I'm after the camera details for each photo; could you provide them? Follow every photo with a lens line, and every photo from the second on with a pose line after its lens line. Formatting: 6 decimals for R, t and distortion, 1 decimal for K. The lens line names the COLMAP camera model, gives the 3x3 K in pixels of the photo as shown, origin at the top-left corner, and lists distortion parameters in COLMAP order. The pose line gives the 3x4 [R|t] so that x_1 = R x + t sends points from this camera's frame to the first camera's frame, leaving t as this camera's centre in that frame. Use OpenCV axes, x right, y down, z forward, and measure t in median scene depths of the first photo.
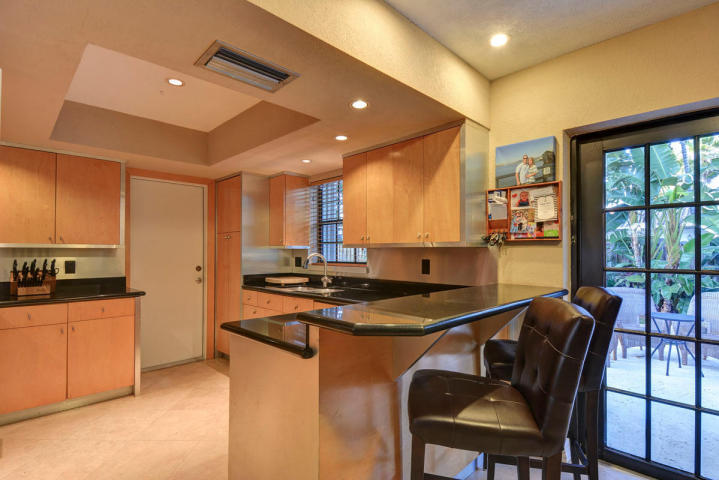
lens RADIAL K [[360.2, 0, 355.7], [0, 360.2, 248.2], [0, 0, 1]] dist [0.046464, -0.038983]
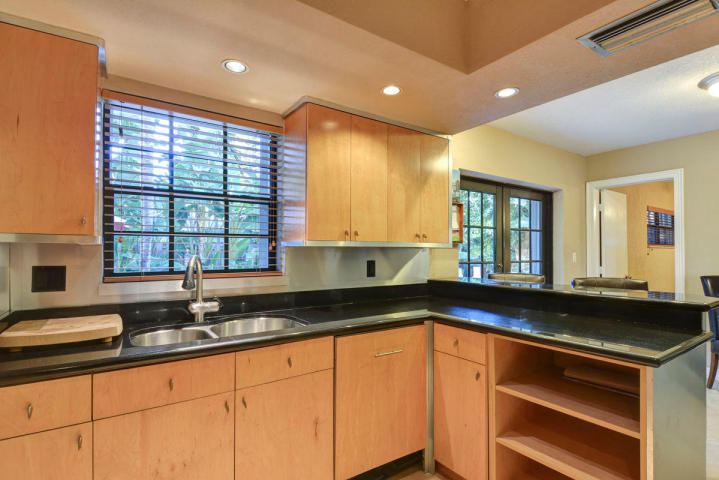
lens RADIAL K [[360.2, 0, 355.7], [0, 360.2, 248.2], [0, 0, 1]] dist [0.046464, -0.038983]
pose [[0.151485, 0.013529, 0.988367, -0.872219], [-0.006199, 0.999900, -0.012736, 0.015916], [-0.988440, -0.004198, 0.151553, 1.118026]]
